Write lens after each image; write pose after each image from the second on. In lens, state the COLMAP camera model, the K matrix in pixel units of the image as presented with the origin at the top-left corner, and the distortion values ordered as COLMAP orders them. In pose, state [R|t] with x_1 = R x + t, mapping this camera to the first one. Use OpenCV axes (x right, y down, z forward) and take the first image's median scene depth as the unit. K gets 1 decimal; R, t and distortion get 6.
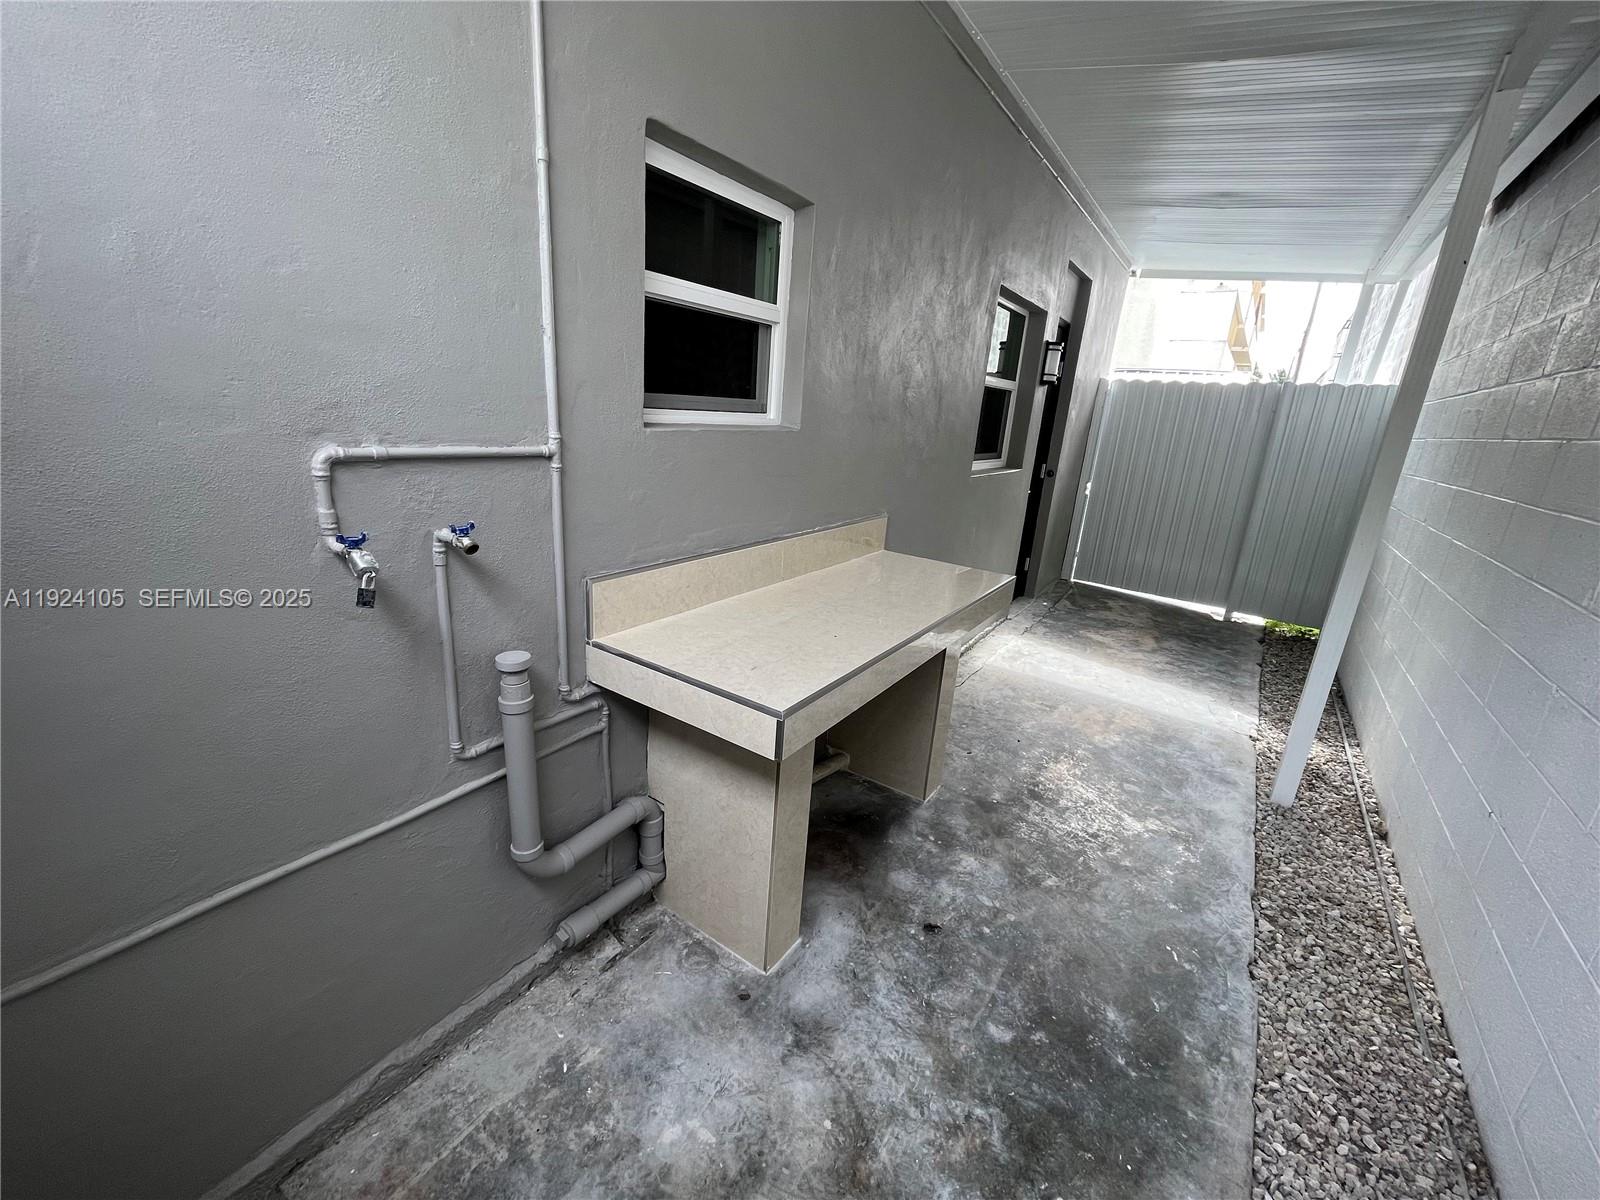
lens RADIAL K [[653.6, 0, 799.4], [0, 653.6, 593.6], [0, 0, 1]] dist [-0.007400, 0.000019]
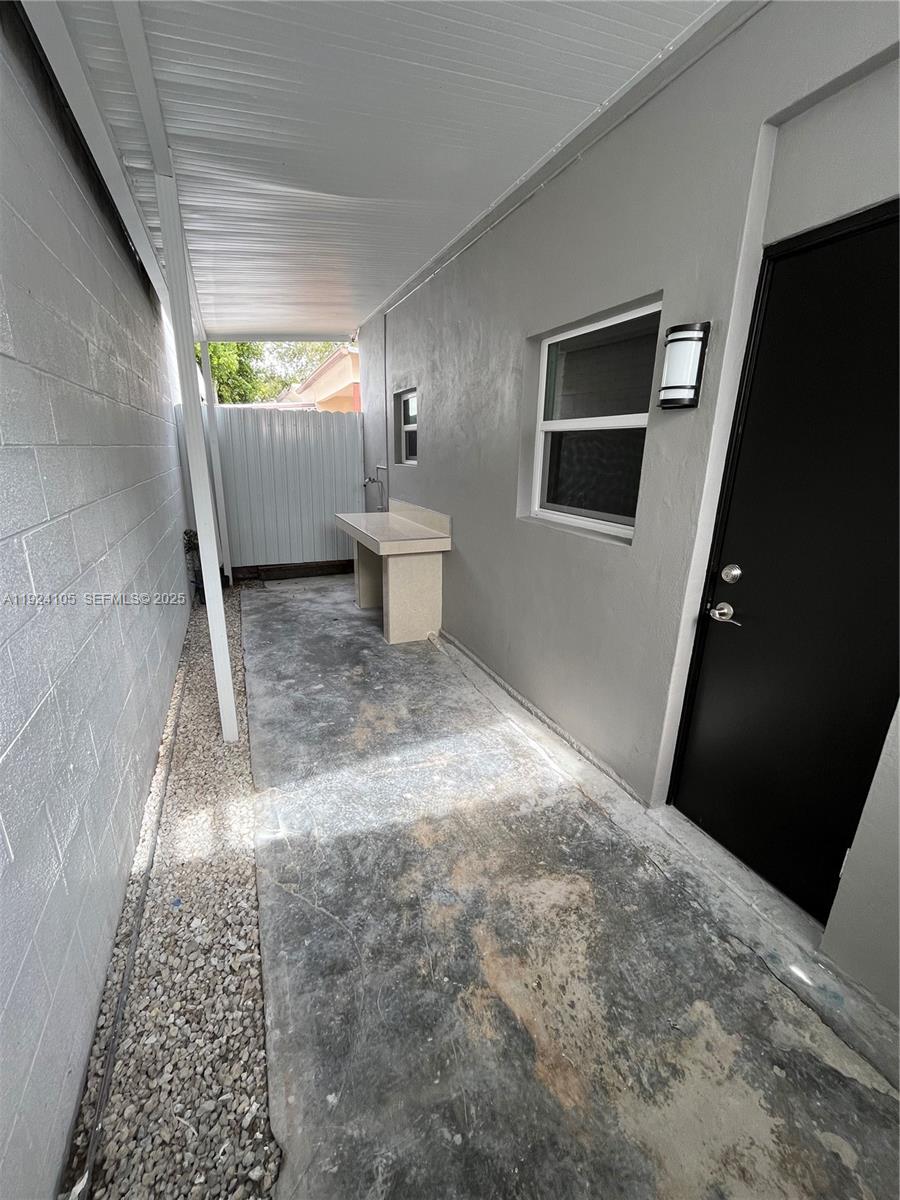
lens RADIAL K [[490.2, 0, 449.7], [0, 490.2, 602.1], [0, 0, 1]] dist [-0.007400, 0.000019]
pose [[-0.528795, 0.174672, -0.830582, 1.045054], [-0.291429, 0.881732, 0.370969, -0.334433], [0.797148, 0.438222, -0.415351, 1.342072]]
